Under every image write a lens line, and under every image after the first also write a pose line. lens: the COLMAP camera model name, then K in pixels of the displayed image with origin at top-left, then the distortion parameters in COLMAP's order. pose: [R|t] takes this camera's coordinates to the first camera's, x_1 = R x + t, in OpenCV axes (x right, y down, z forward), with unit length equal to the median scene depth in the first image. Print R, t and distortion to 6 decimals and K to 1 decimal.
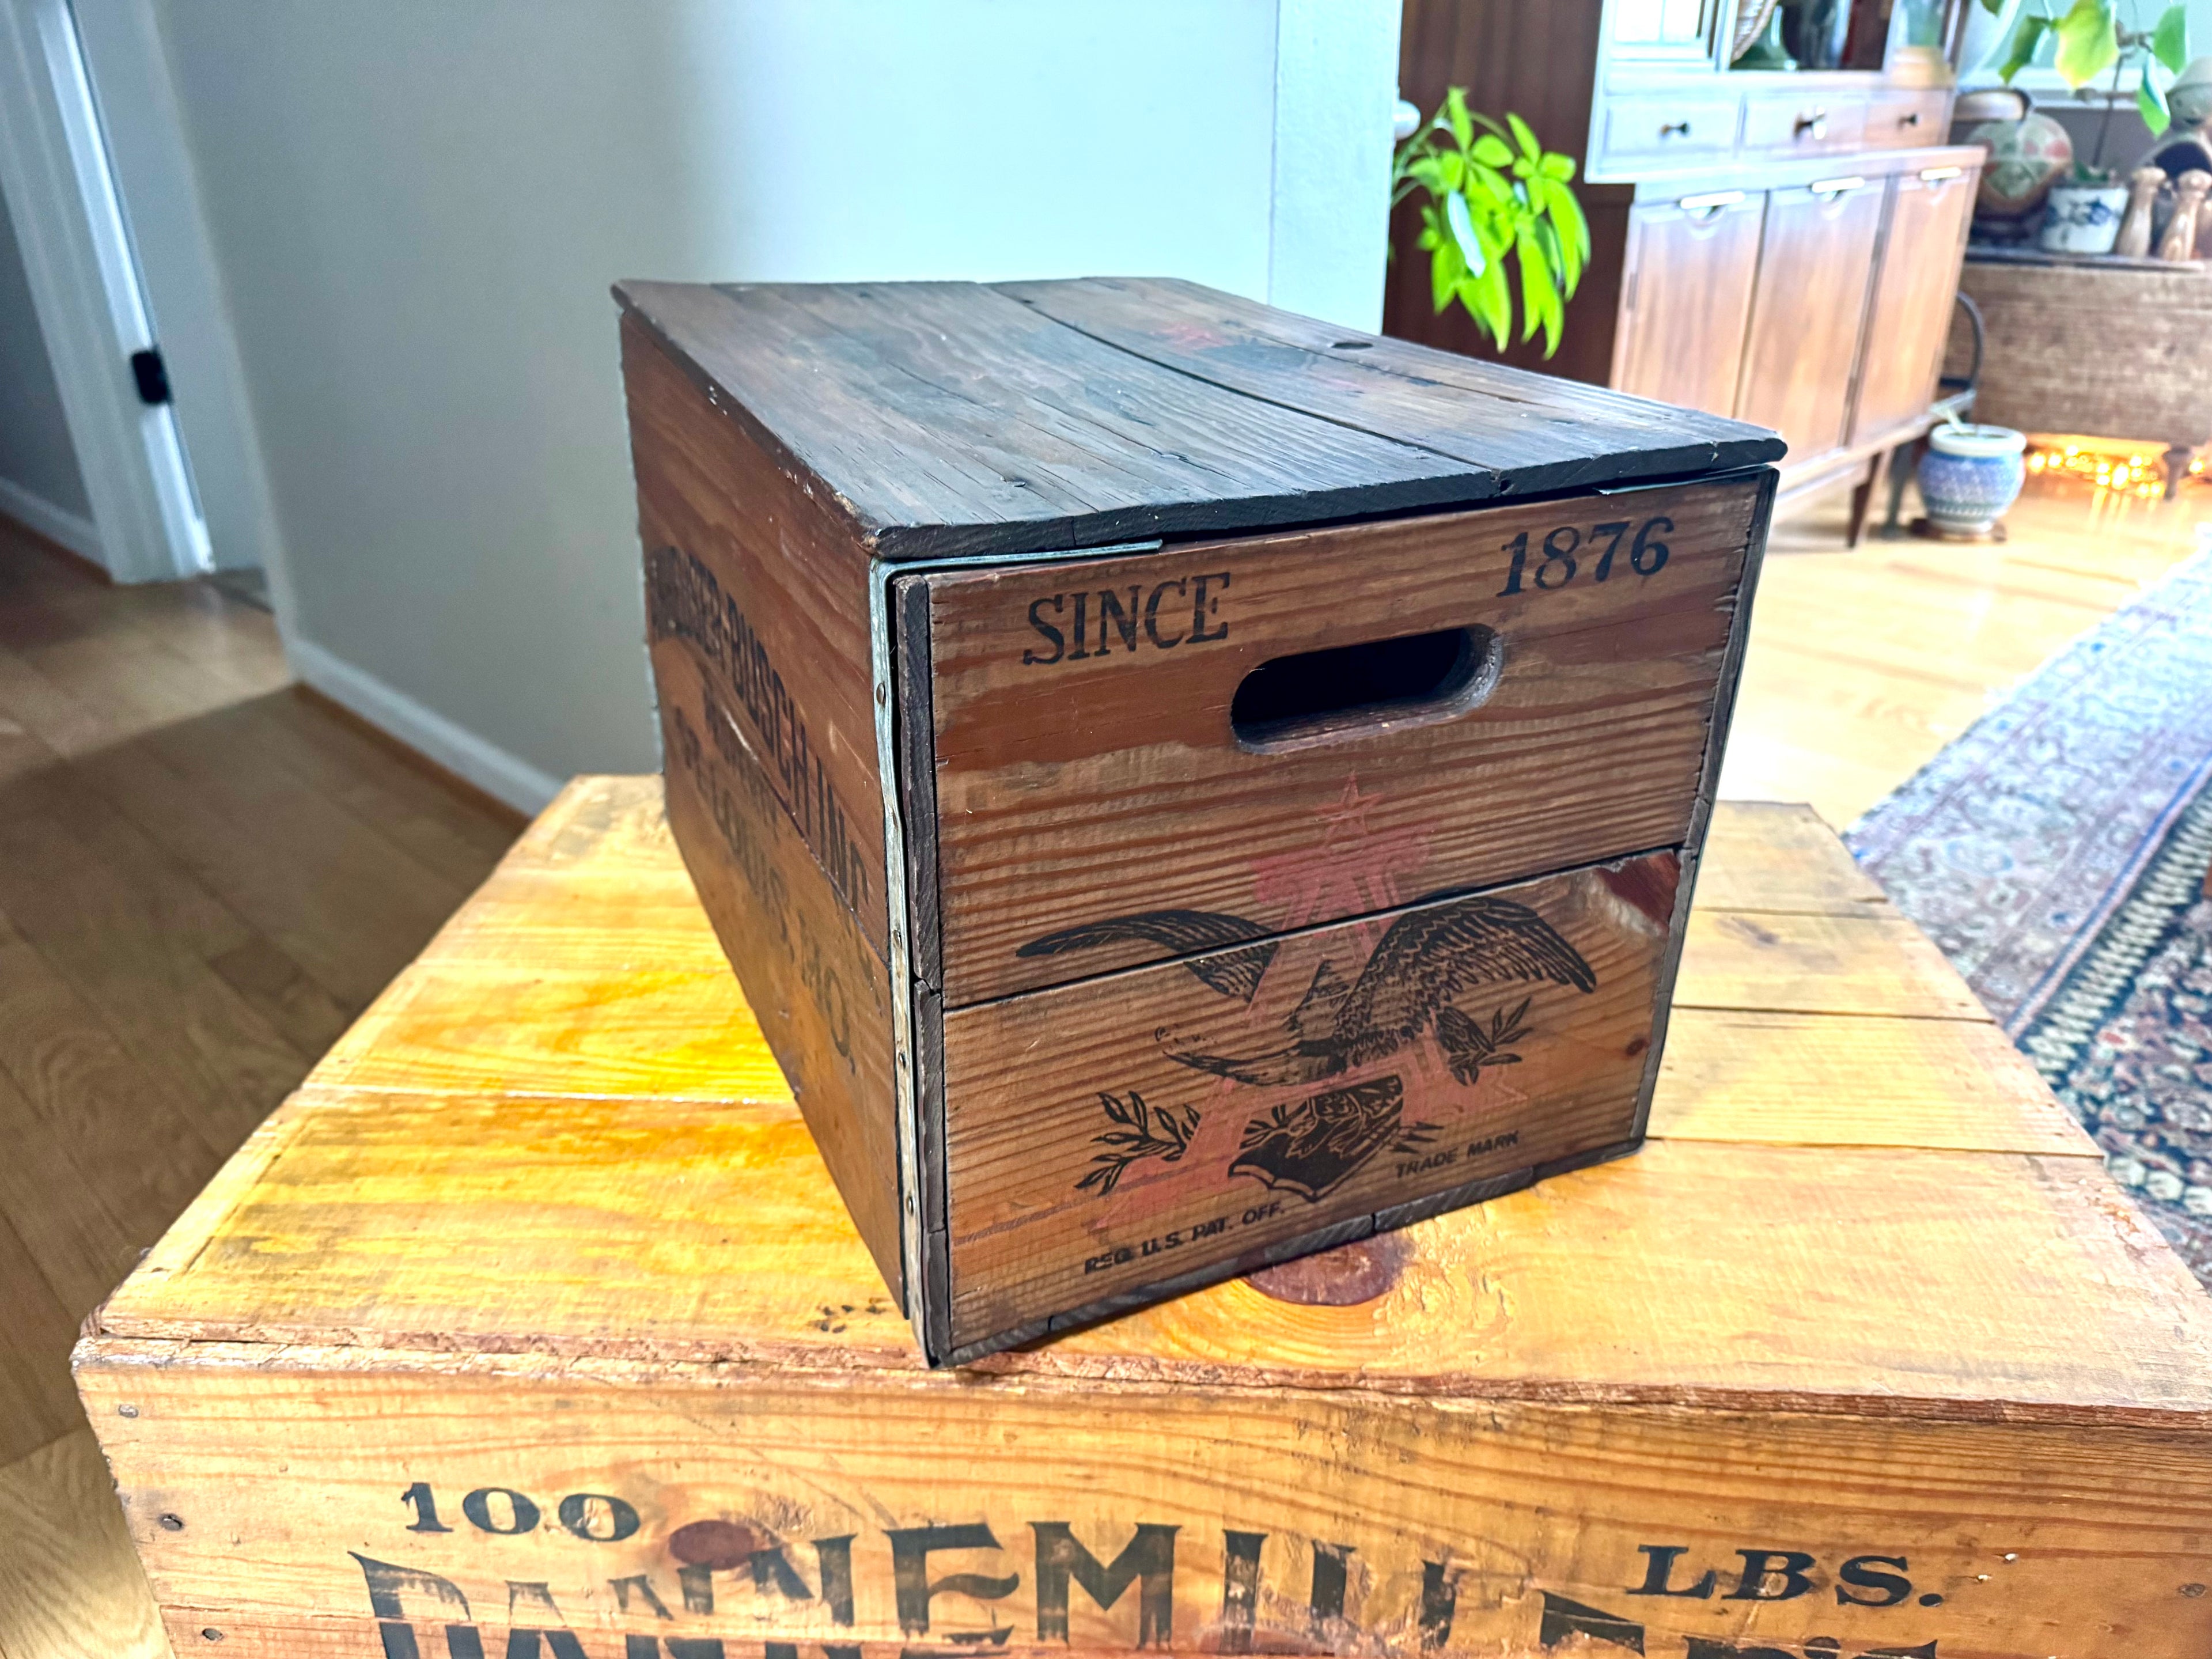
lens RADIAL K [[1587.2, 0, 1106.0], [0, 1587.2, 829.5], [0, 0, 1]] dist [-0.020238, -0.000603]
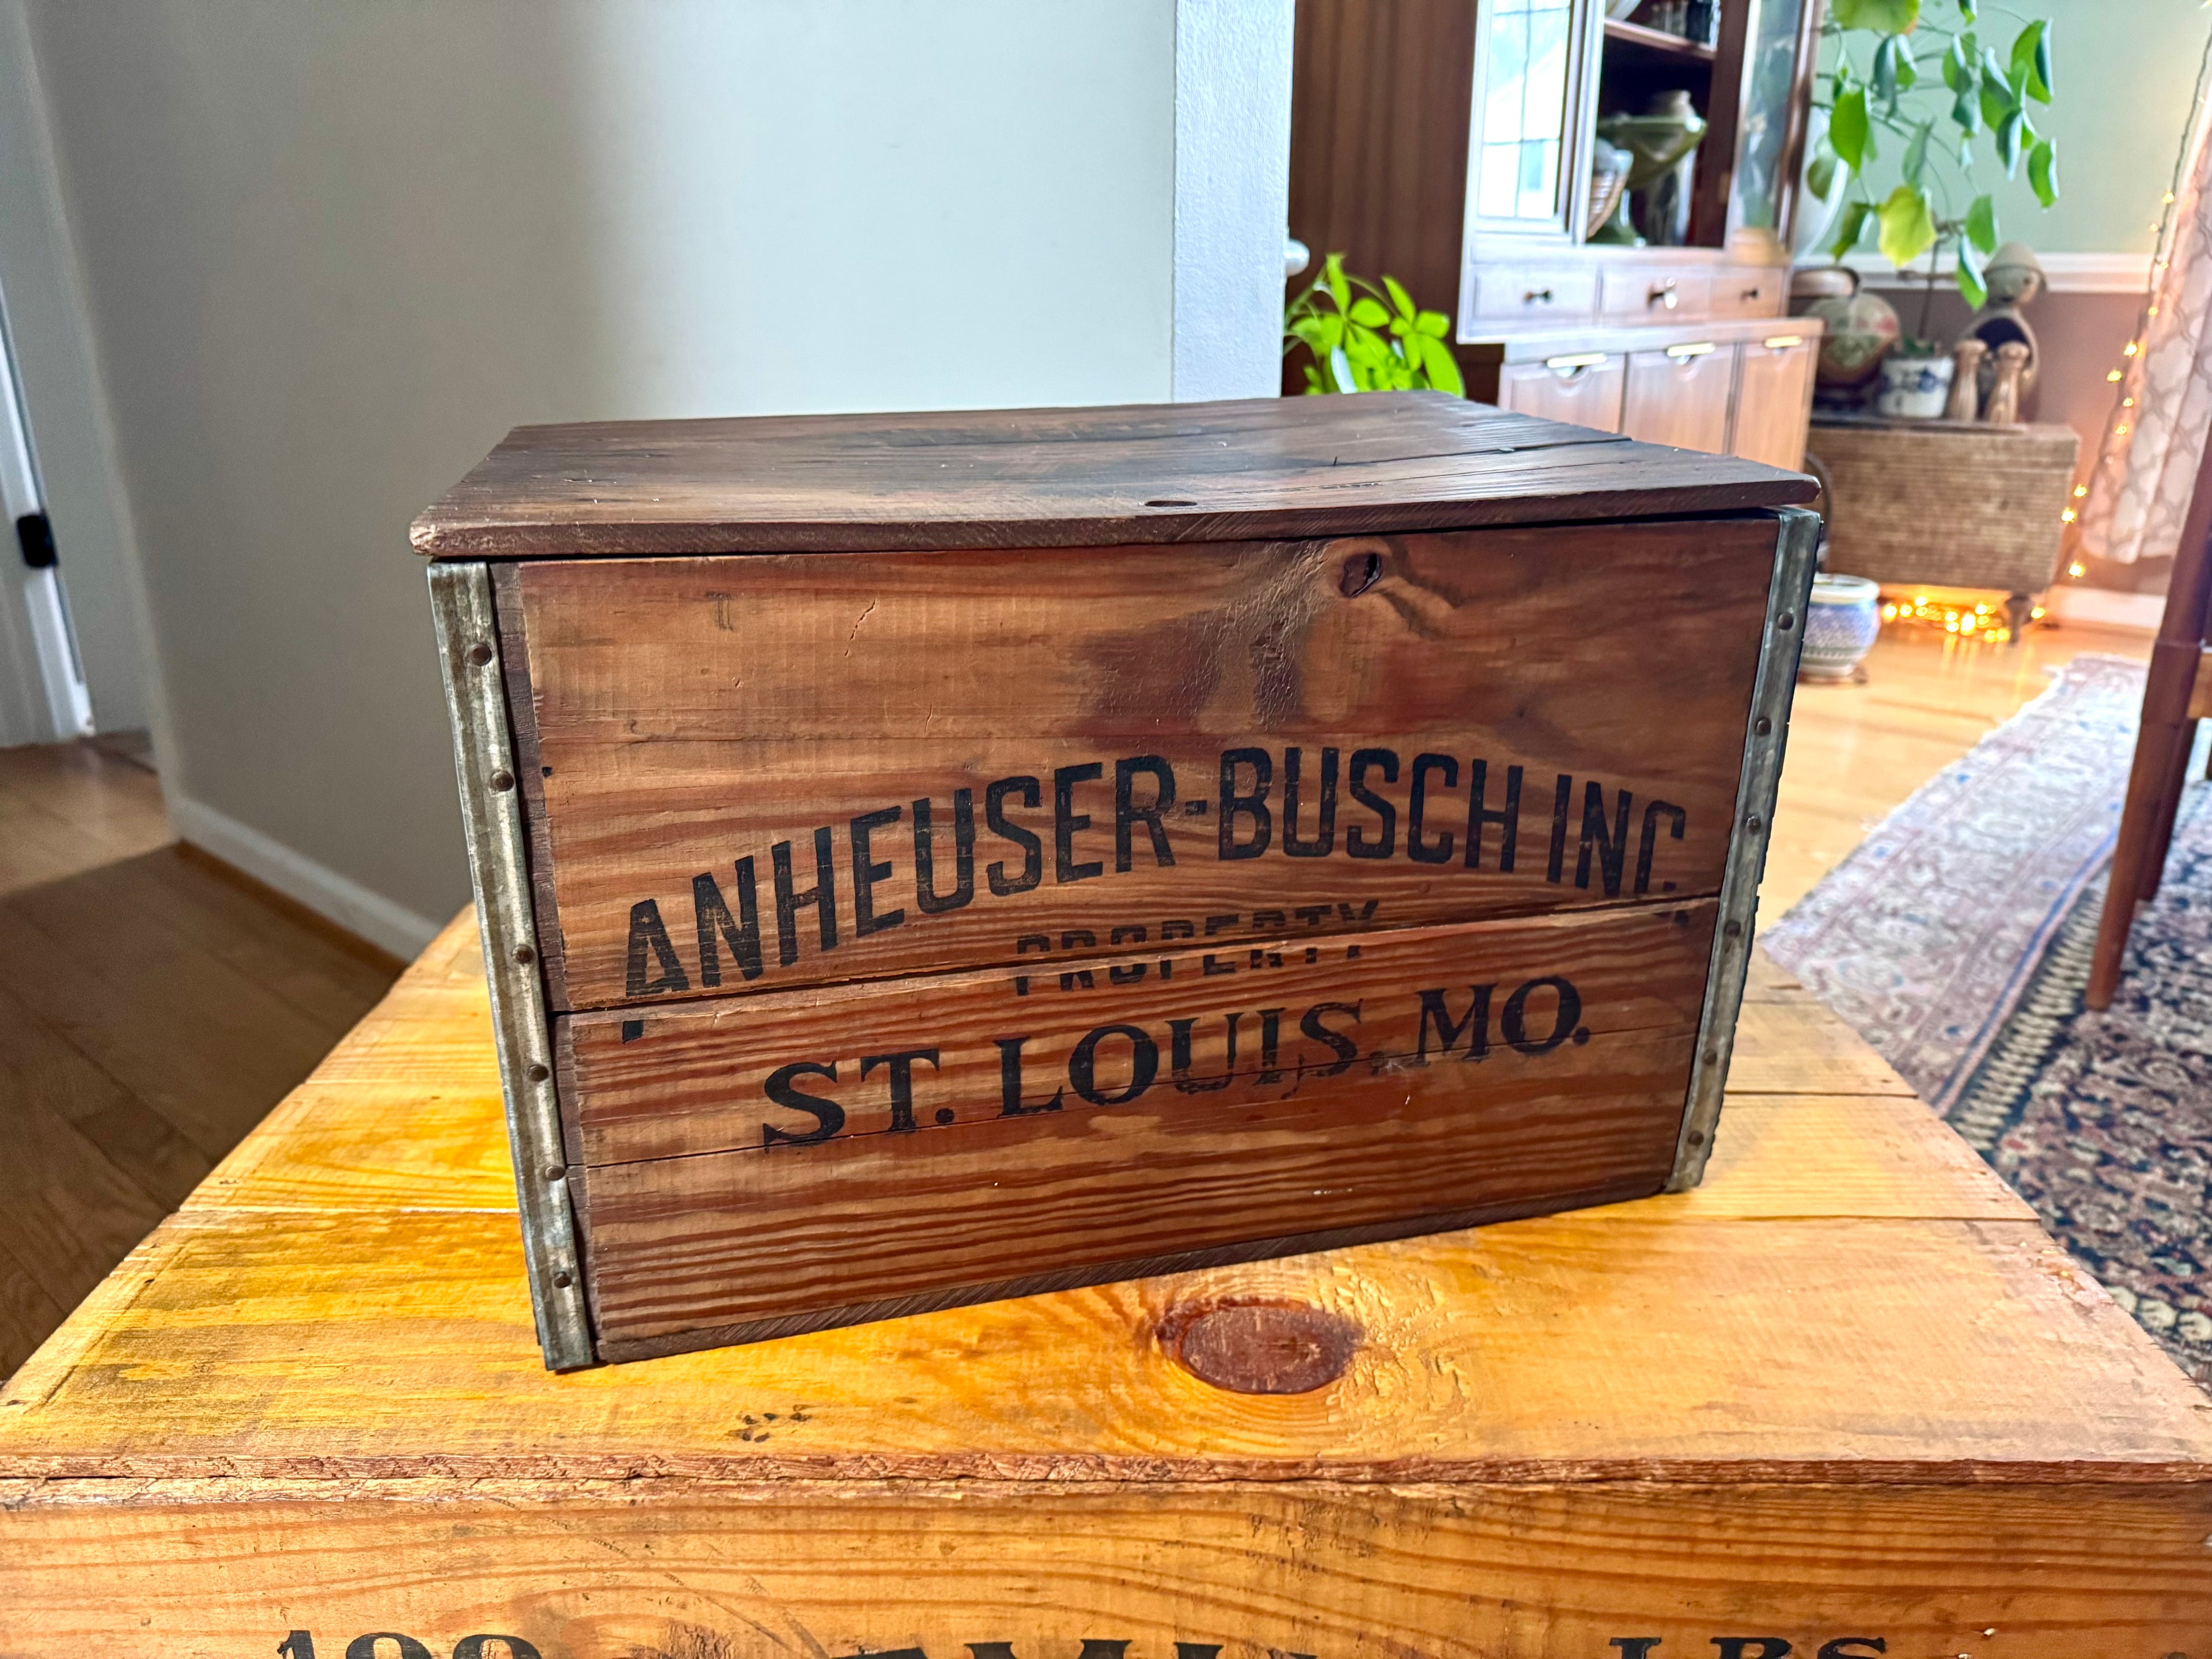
lens RADIAL K [[1581.1, 0, 1091.5], [0, 1581.1, 822.3], [0, 0, 1]] dist [-0.022740, 0.004640]
pose [[0.998204, -0.016915, 0.057463, -0.011114], [0.023106, 0.993790, -0.108845, 0.031261], [-0.055265, 0.109977, 0.992396, 0.011708]]
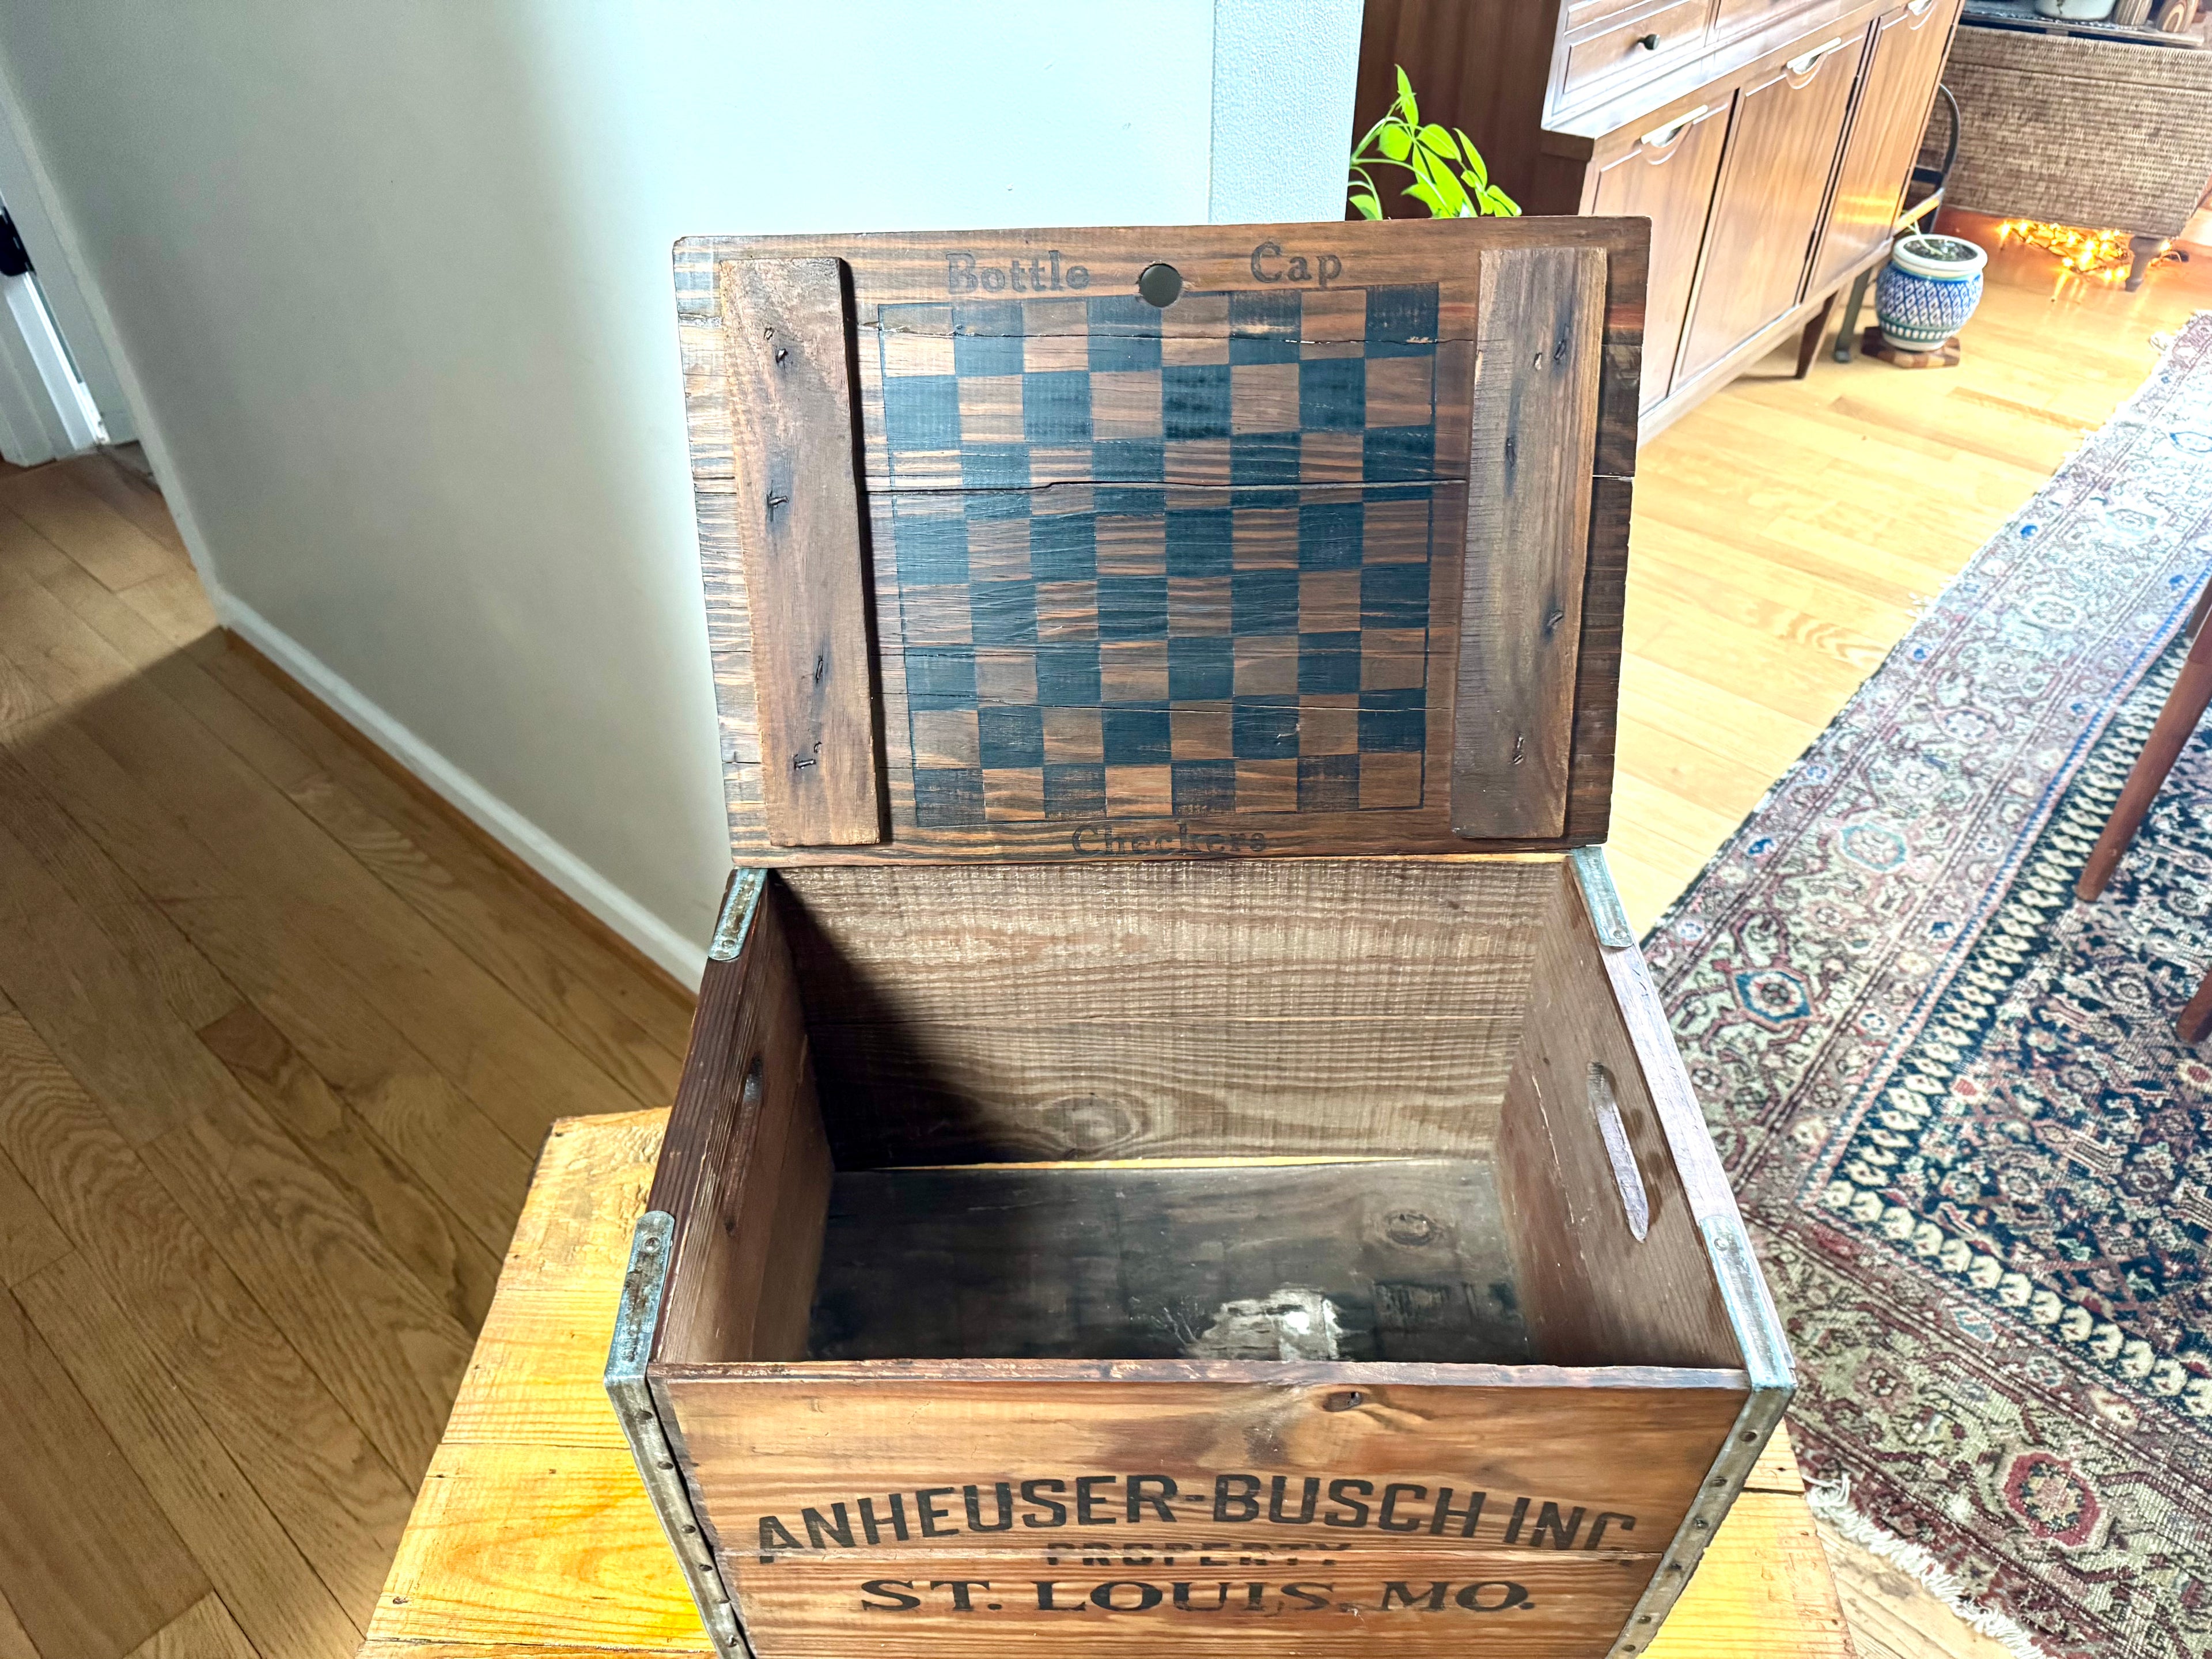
lens RADIAL K [[1582.5, 0, 1106.0], [0, 1582.5, 829.5], [0, 0, 1]] dist [-0.004566, -0.002273]
pose [[0.999120, -0.026179, 0.032770, 0.005103], [0.017251, 0.968650, 0.247831, -0.454315], [-0.038231, -0.247047, 0.968249, -0.011446]]
